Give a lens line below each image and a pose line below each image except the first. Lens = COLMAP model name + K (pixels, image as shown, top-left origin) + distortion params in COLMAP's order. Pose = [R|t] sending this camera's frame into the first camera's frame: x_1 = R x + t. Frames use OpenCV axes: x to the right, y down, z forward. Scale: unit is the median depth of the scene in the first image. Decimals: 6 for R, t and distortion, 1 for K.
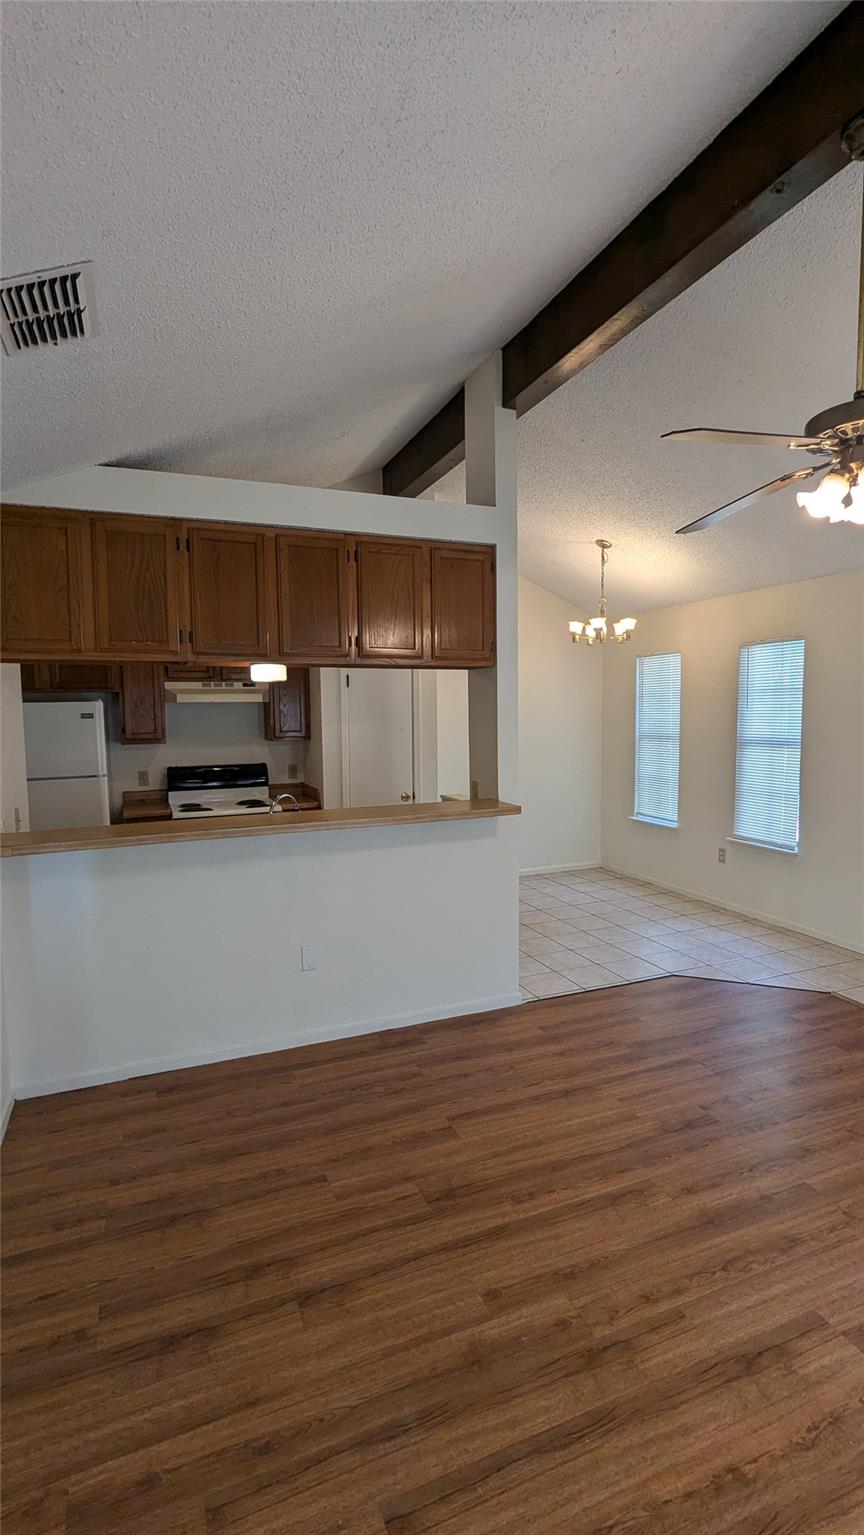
lens RADIAL K [[721.4, 0, 432.0], [0, 721.4, 767.5], [0, 0, 1]] dist [-0.001928, 0.001730]
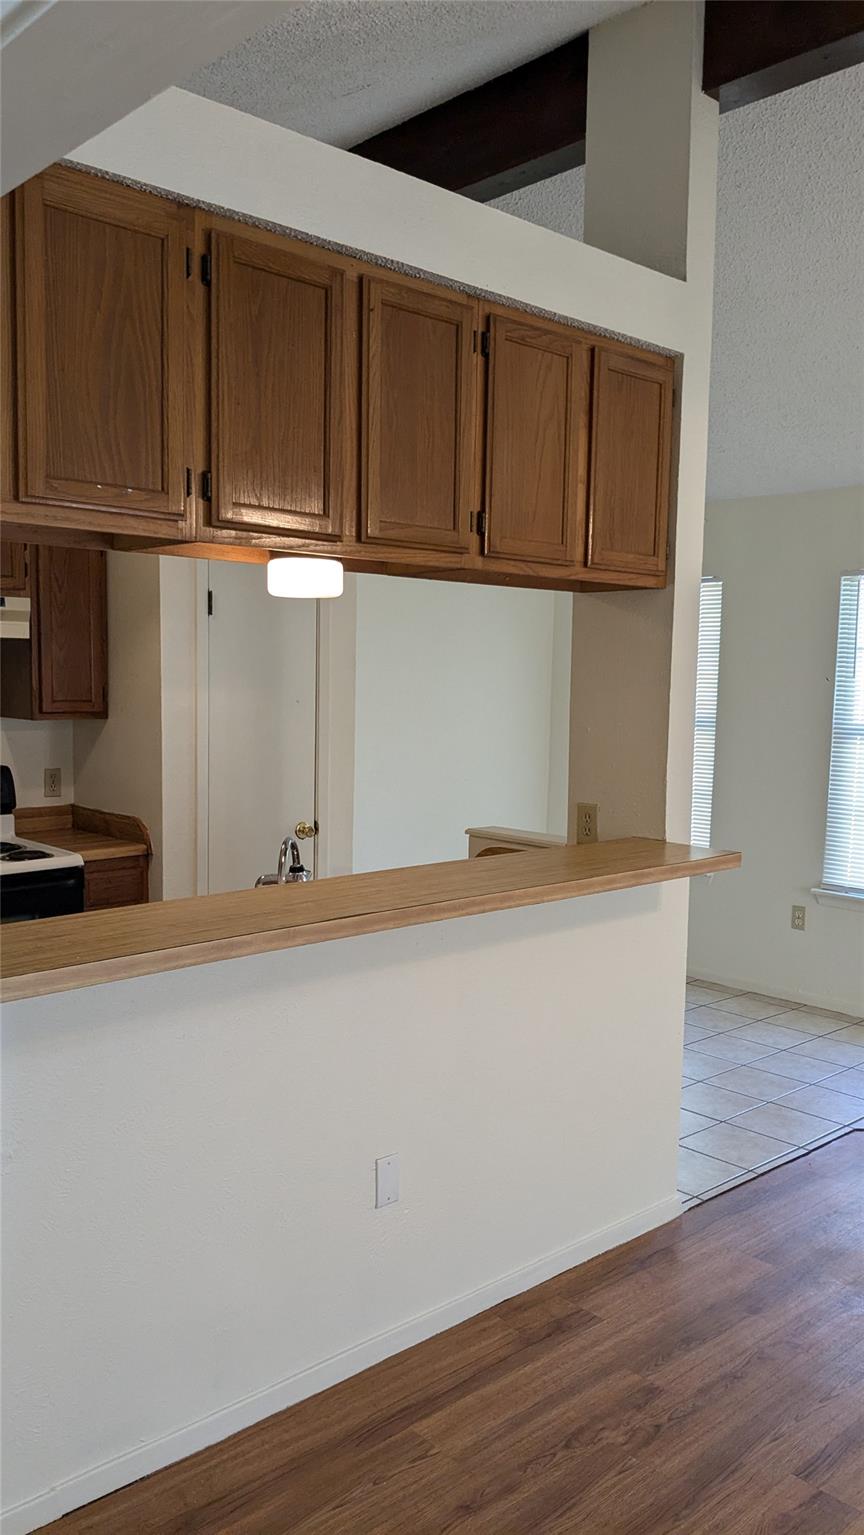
lens RADIAL K [[1227.7, 0, 428.2], [0, 1227.7, 797.9], [0, 0, 1]] dist [0.005280, 0.000651]
pose [[0.938836, -0.007789, 0.344278, -0.402083], [-0.002039, 0.999601, 0.028176, -0.012562], [-0.344360, -0.027155, 0.938445, 0.221037]]
